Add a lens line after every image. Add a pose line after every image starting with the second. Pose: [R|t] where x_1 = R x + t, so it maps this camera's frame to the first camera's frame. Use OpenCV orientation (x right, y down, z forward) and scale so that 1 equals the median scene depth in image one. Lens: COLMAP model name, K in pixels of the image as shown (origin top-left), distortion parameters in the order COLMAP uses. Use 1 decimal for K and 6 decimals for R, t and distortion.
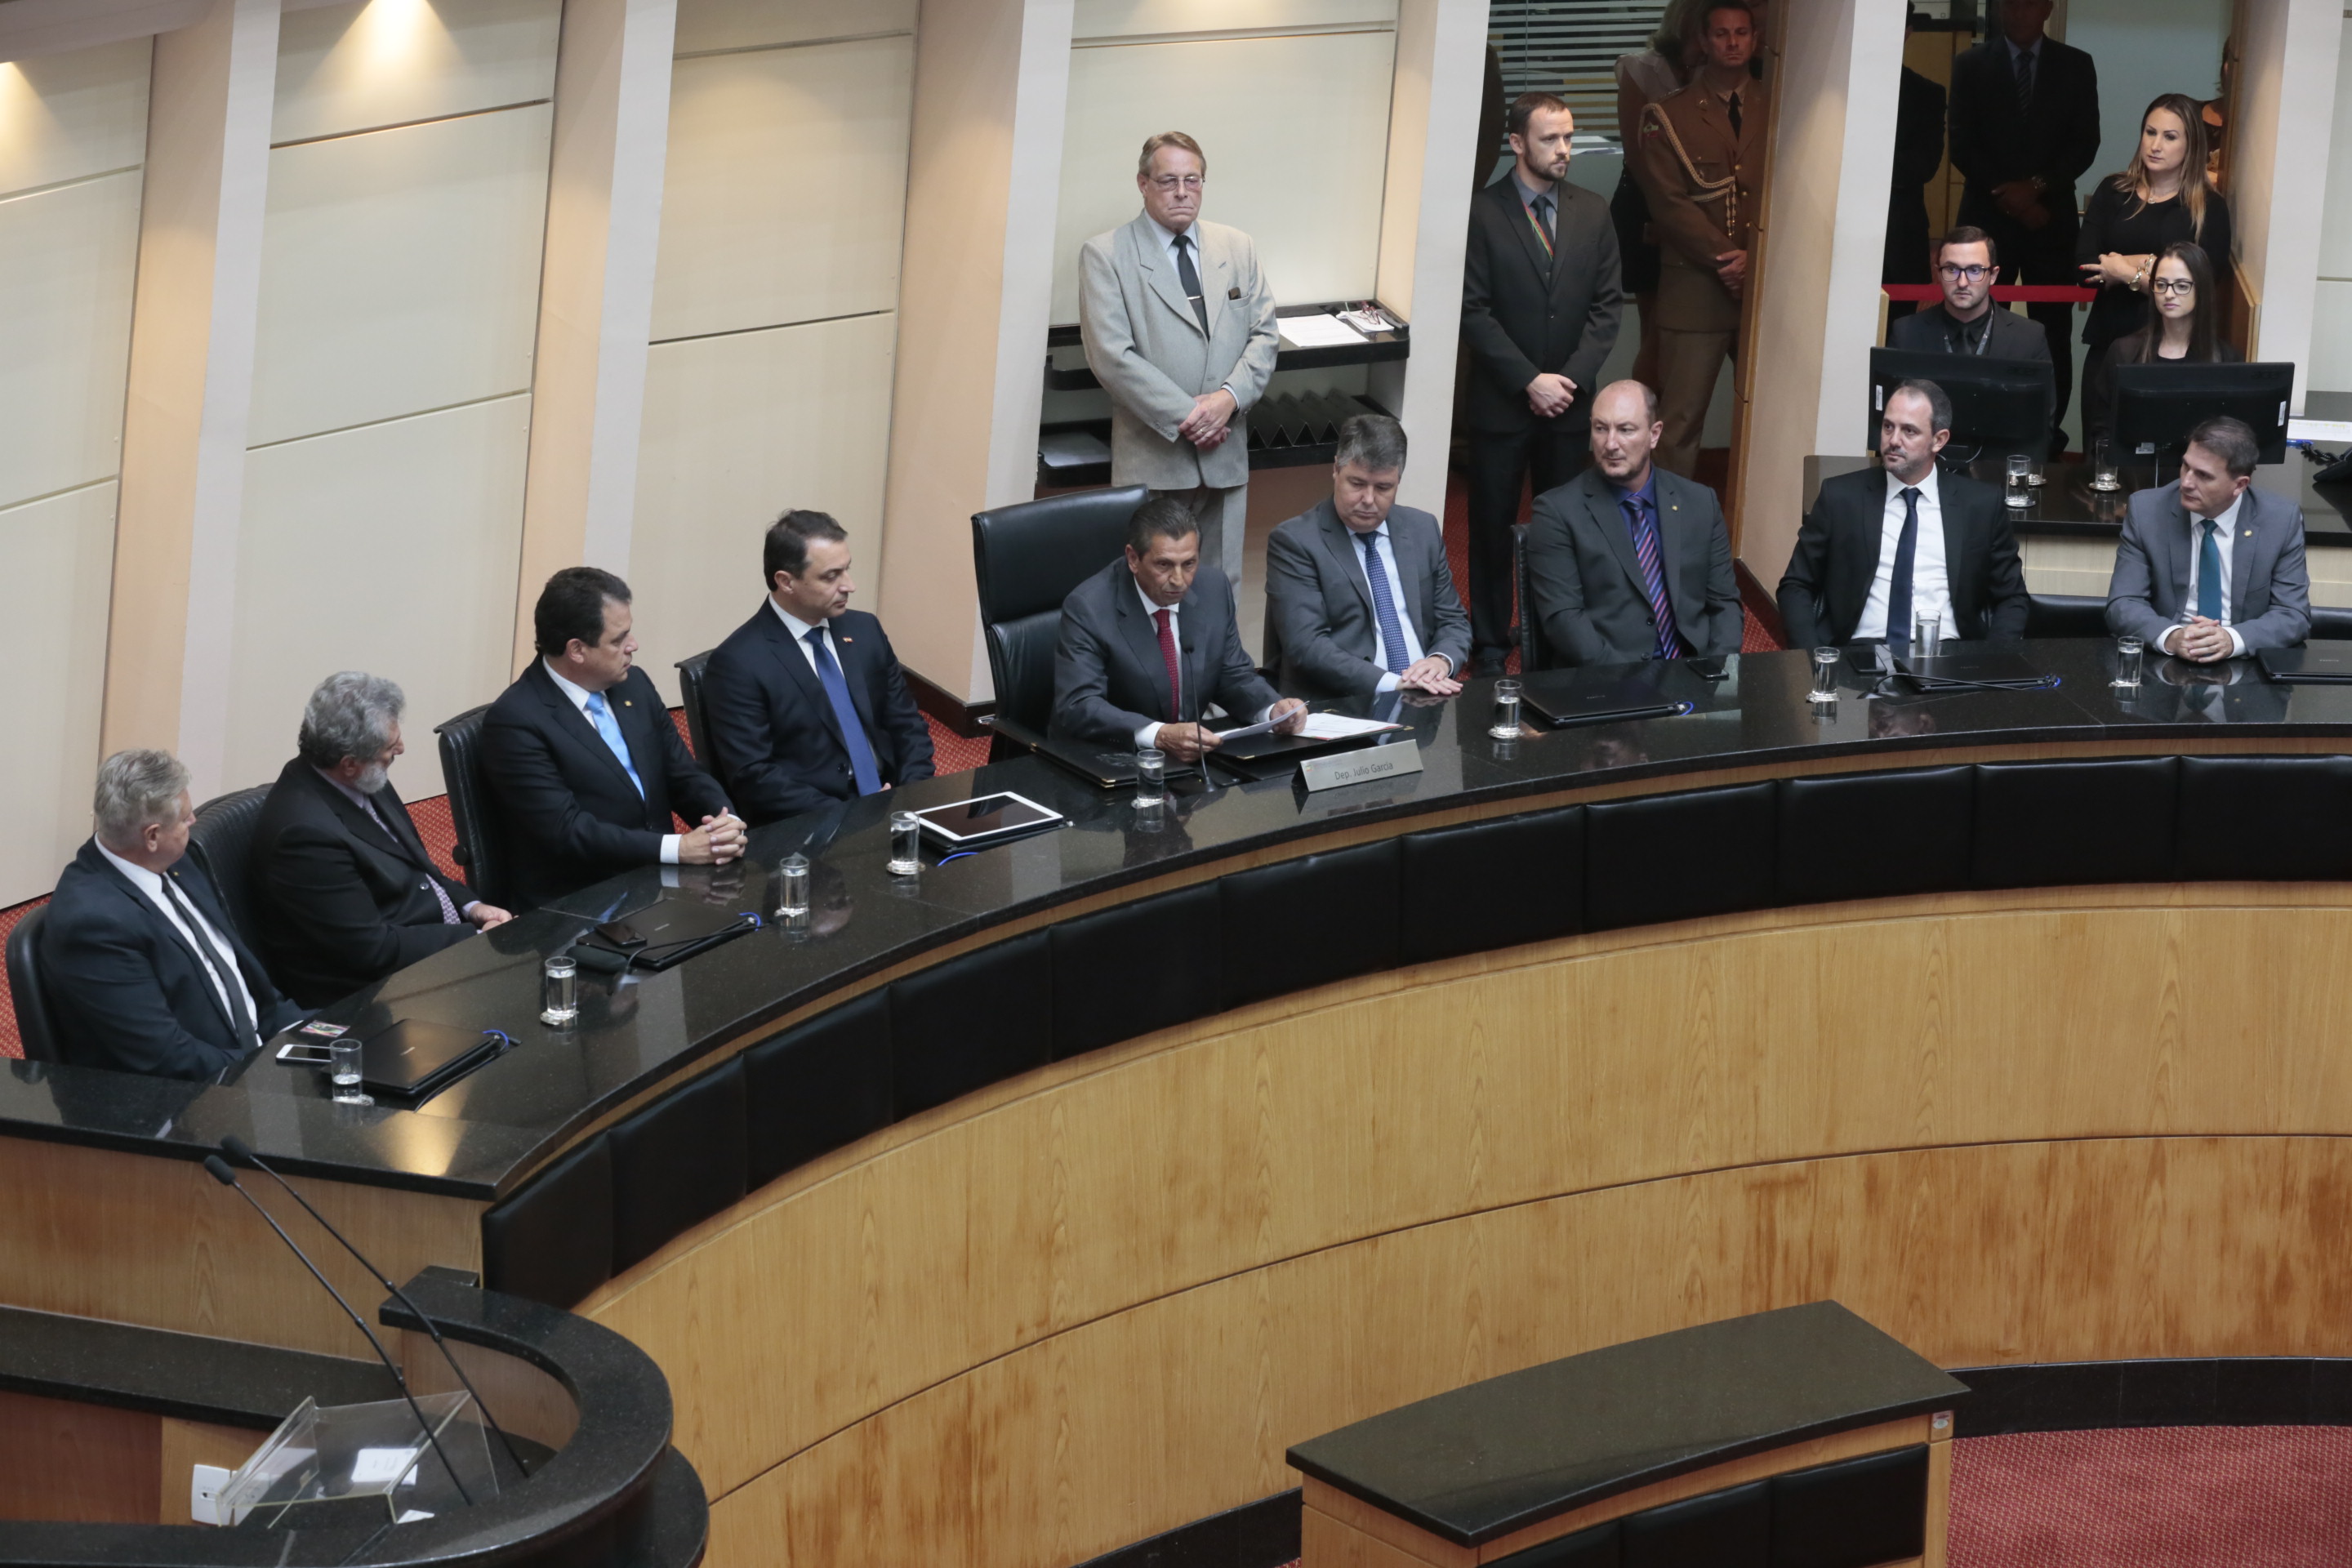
lens RADIAL K [[6028.3, 0, 1164.5], [0, 6028.3, 782.8], [0, 0, 1]] dist [-0.167213, 0.000000]
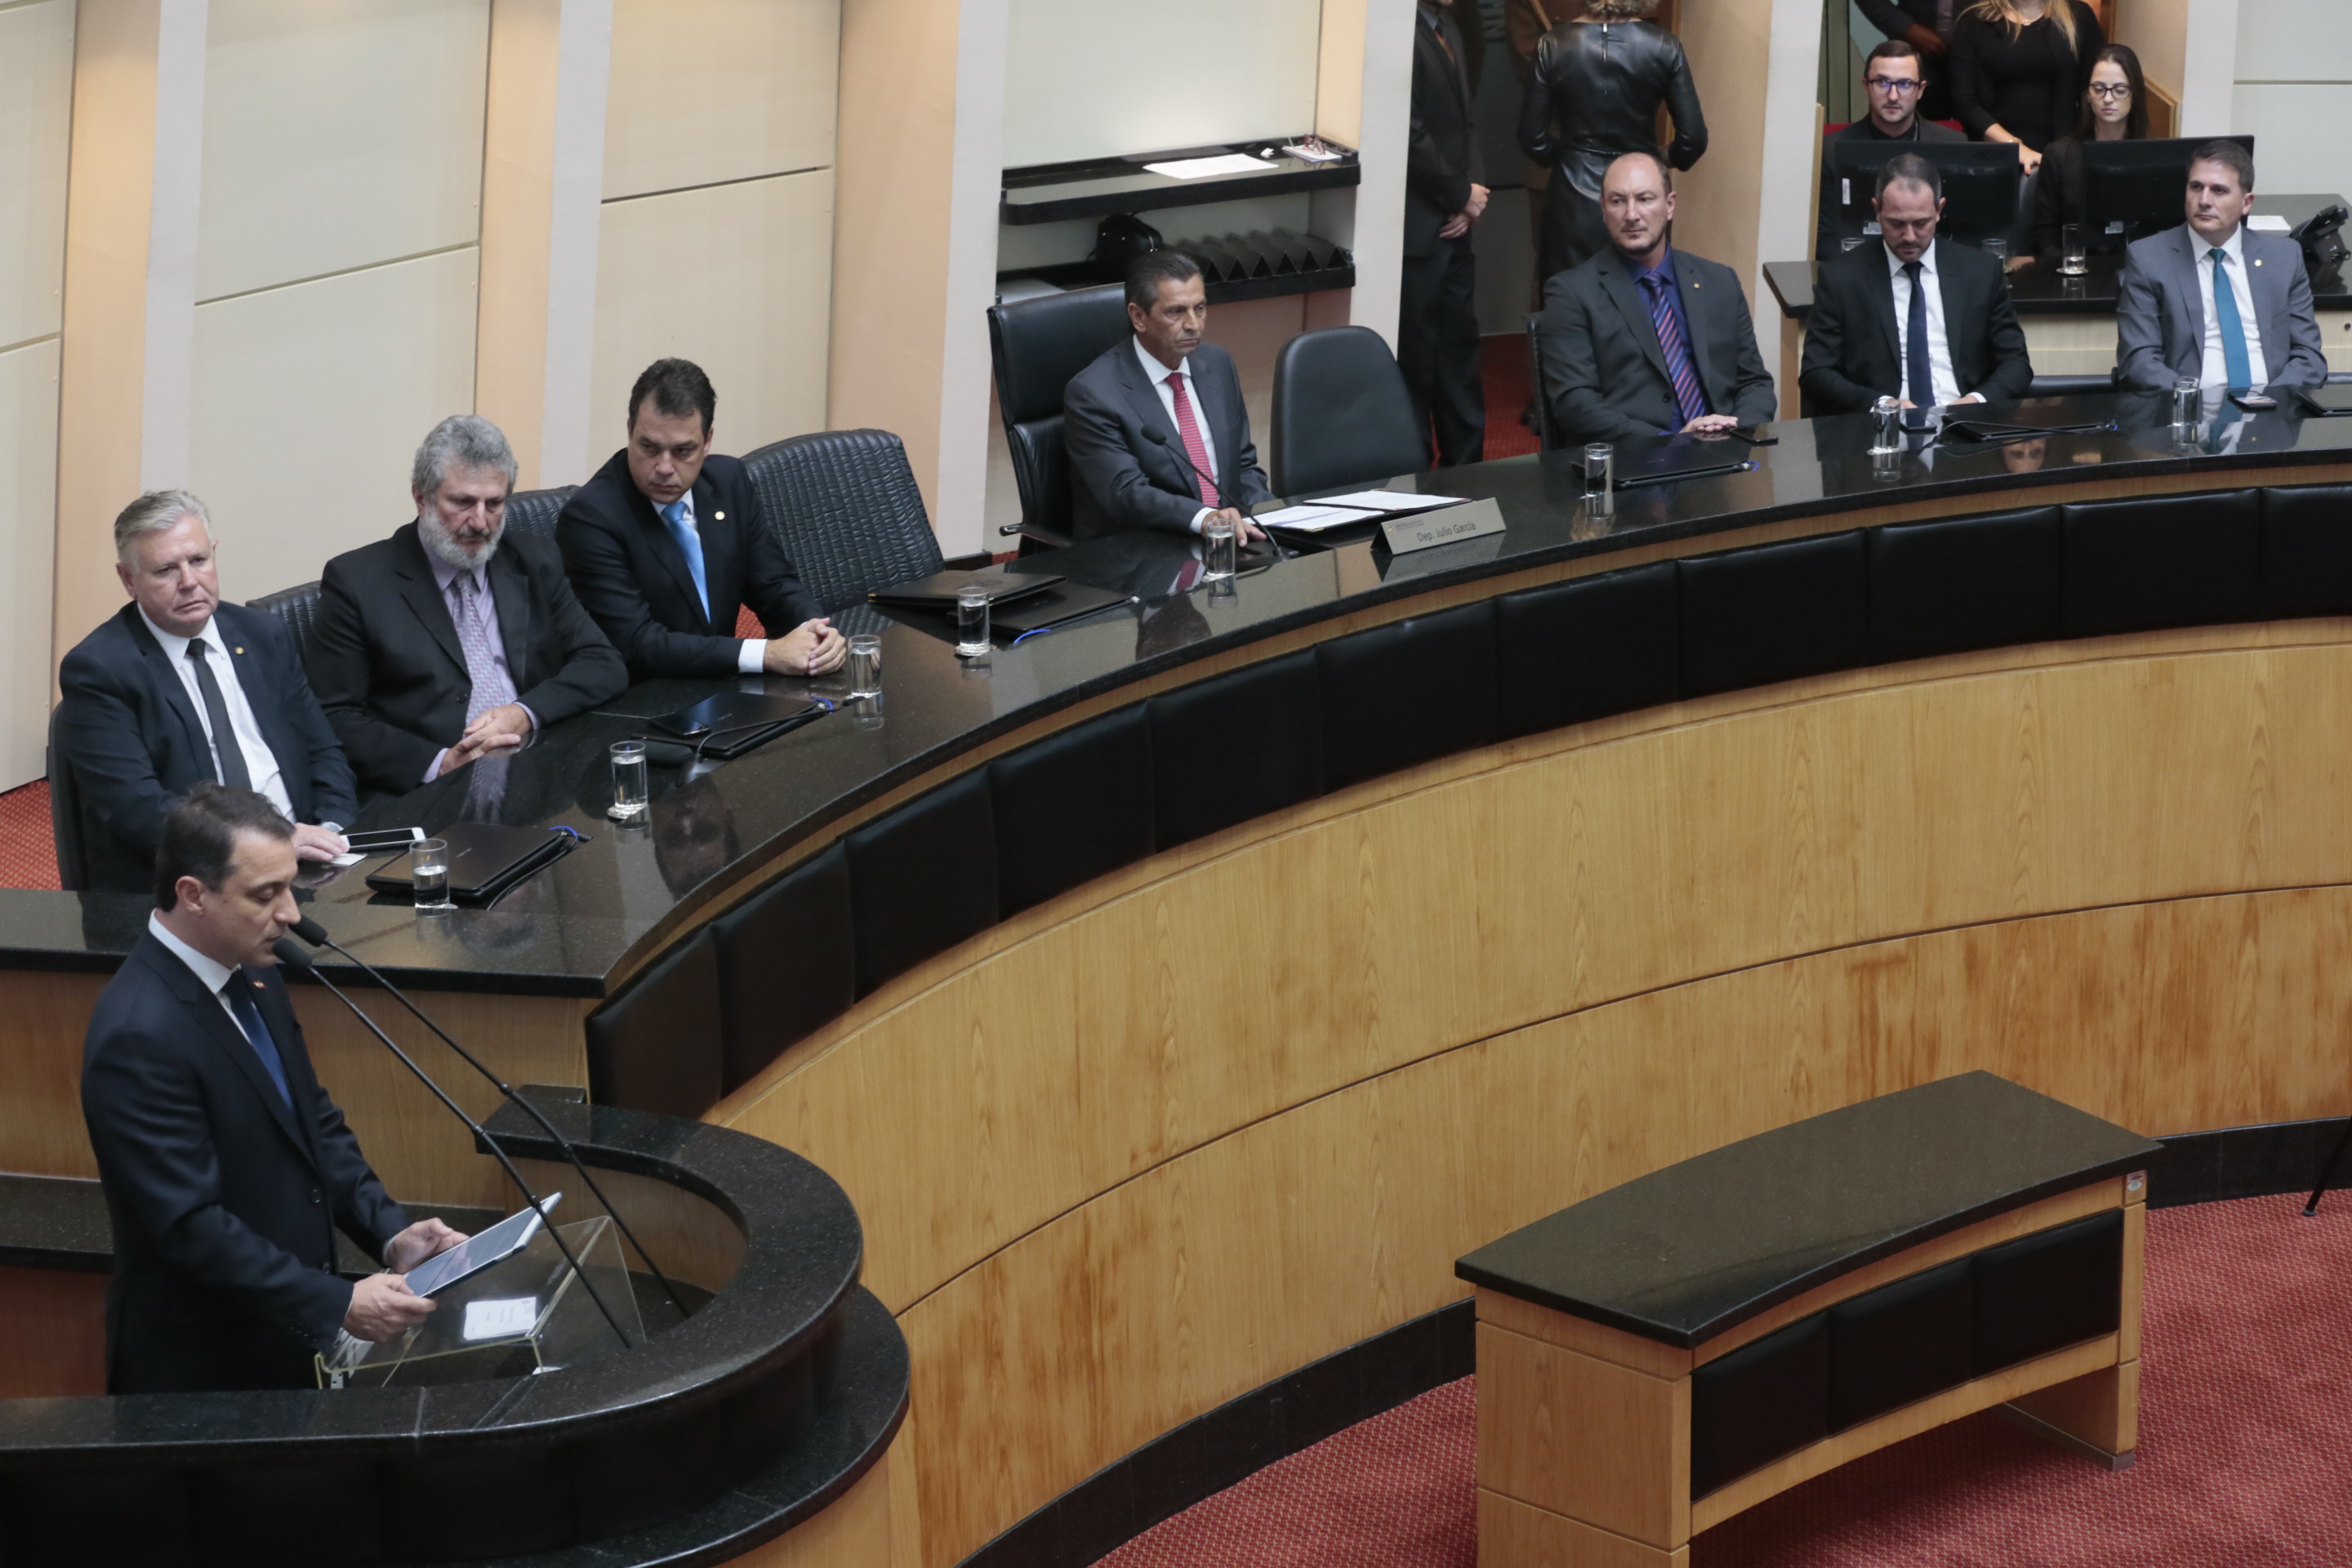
lens RADIAL K [[4795.8, 0, 1186.5], [0, 4795.8, 813.7], [0, 0, 1]] dist [-0.316564, 0.000000]
pose [[0.994543, -0.064355, 0.082116, -0.067856], [0.065721, 0.997739, -0.014047, 0.047728], [-0.081026, 0.019367, 0.996524, 0.270241]]
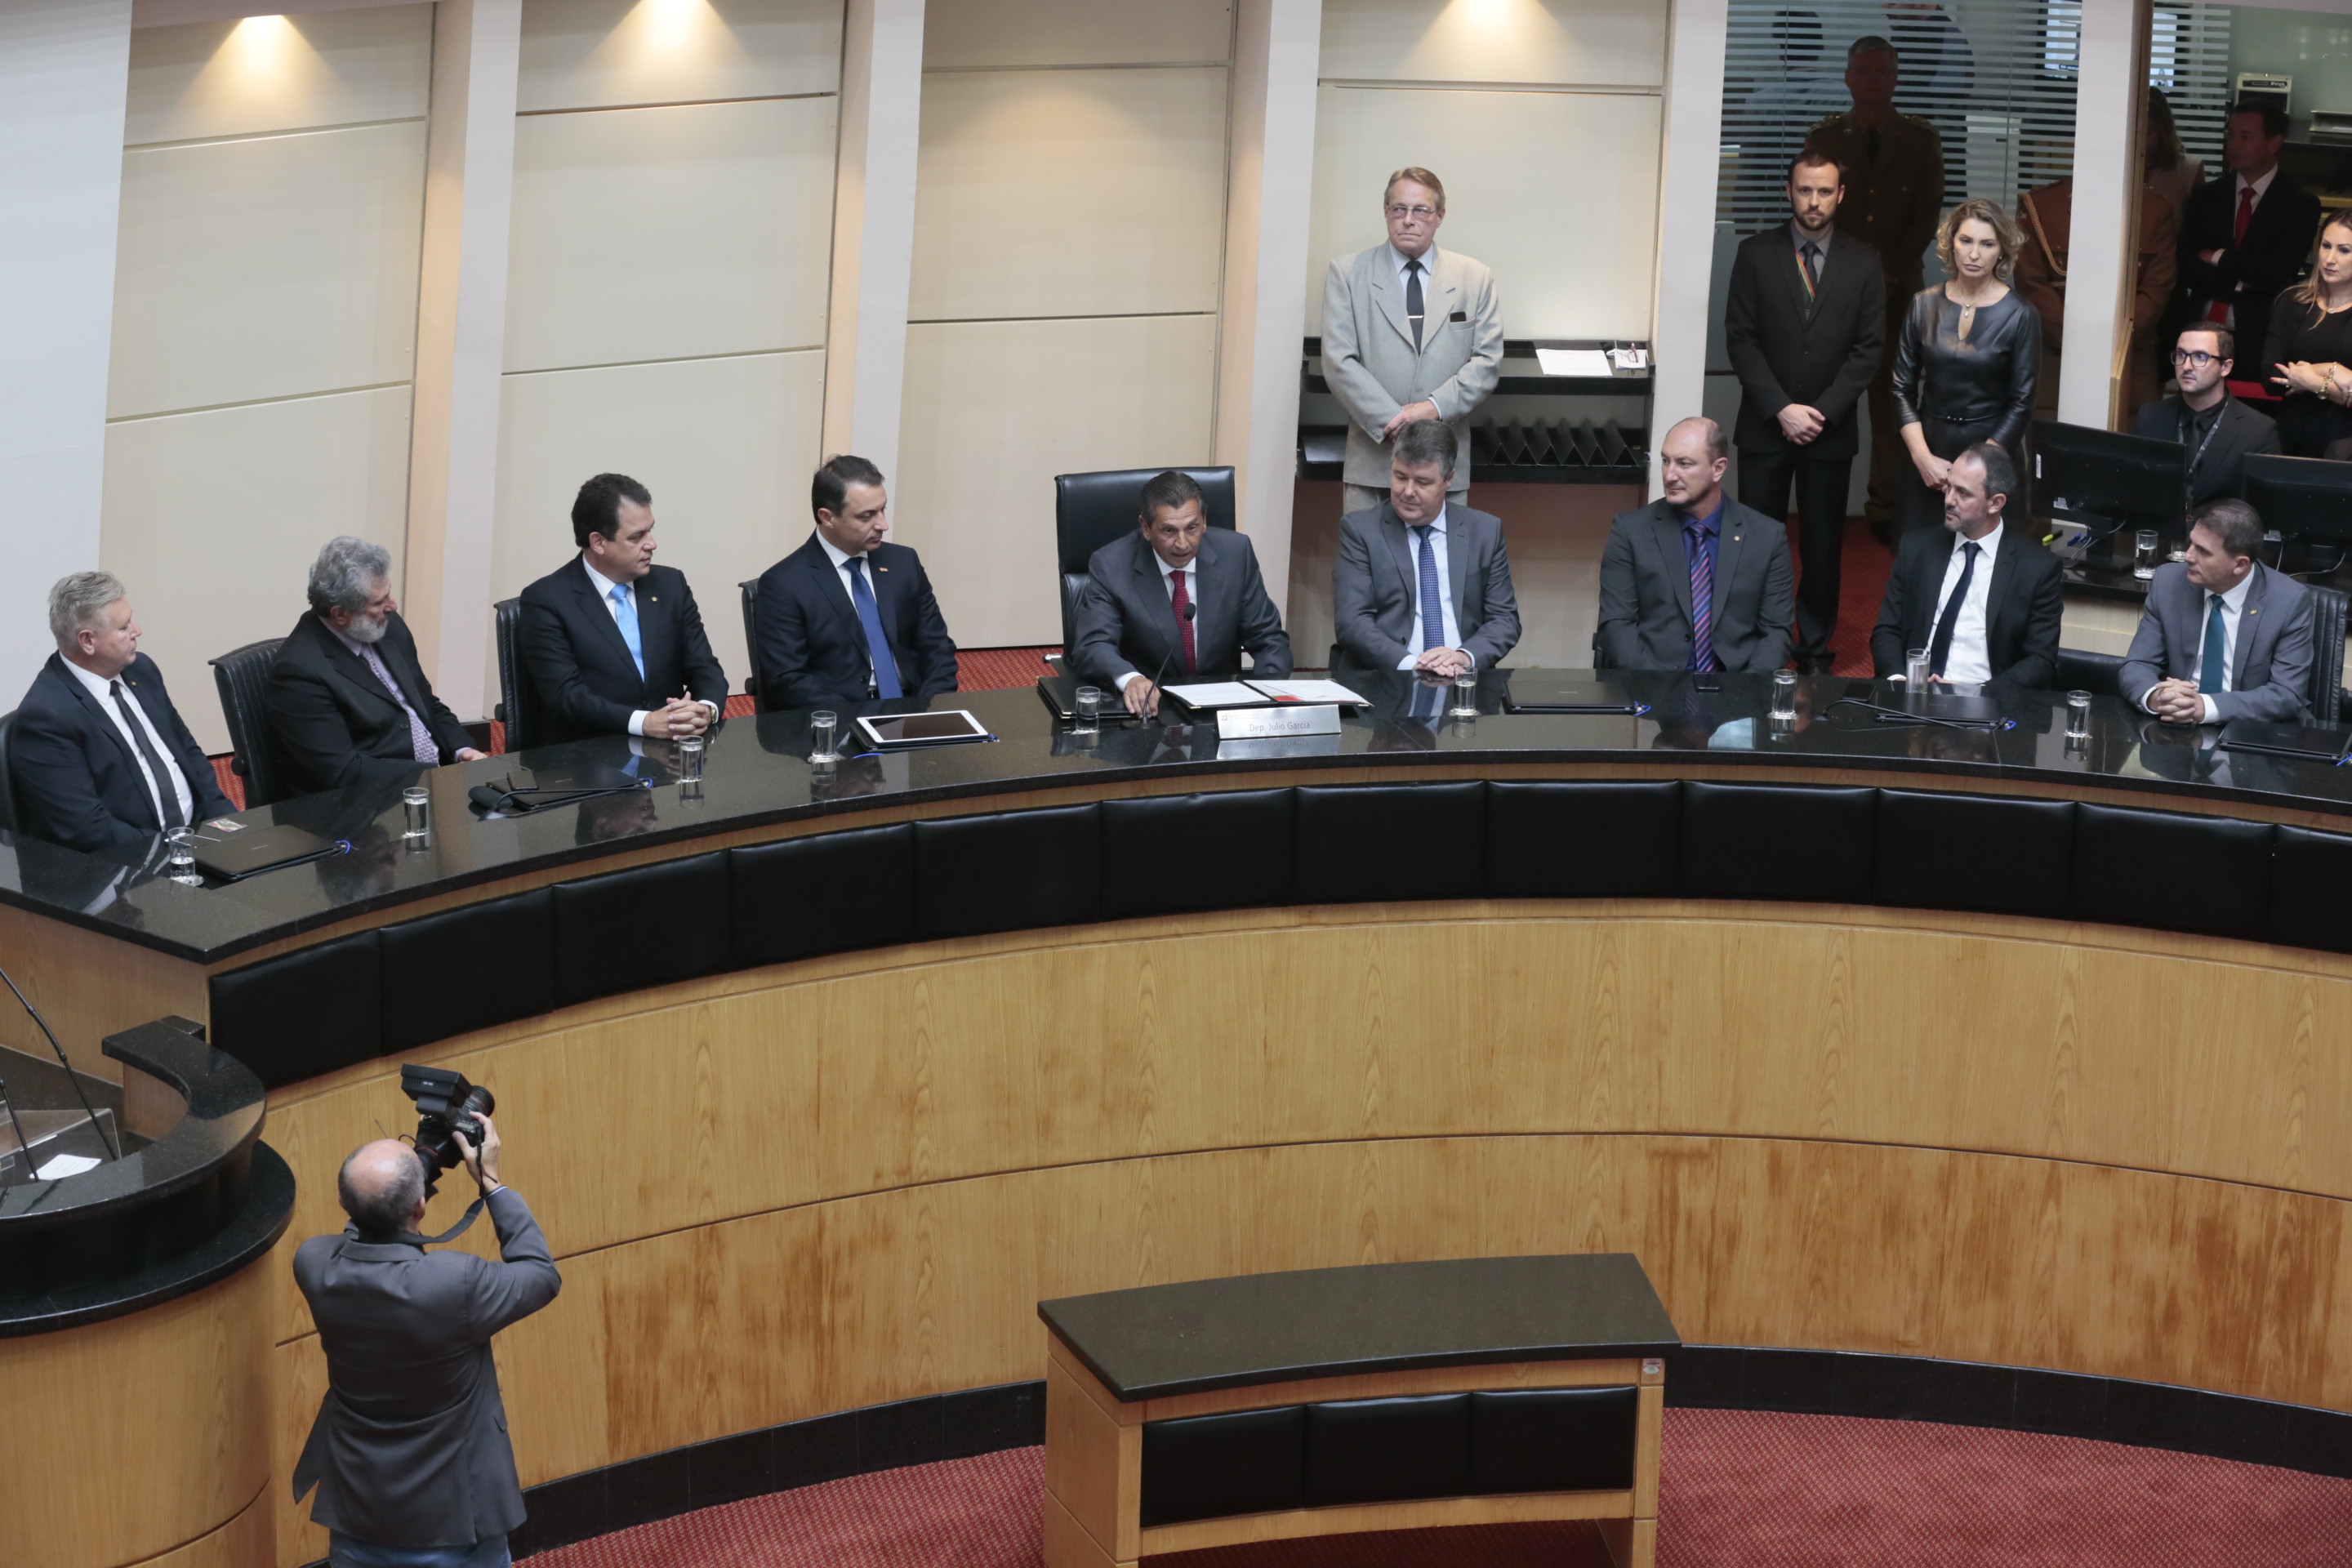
lens RADIAL K [[5746.7, 0, 1177.3], [0, 5746.7, 785.9], [0, 0, 1]] dist [-0.223526, 0.000000]
pose [[0.943905, 0.107664, -0.312172, 0.341503], [-0.112108, 0.993689, 0.003732, 0.006942], [0.310604, 0.031474, 0.950018, -0.015696]]
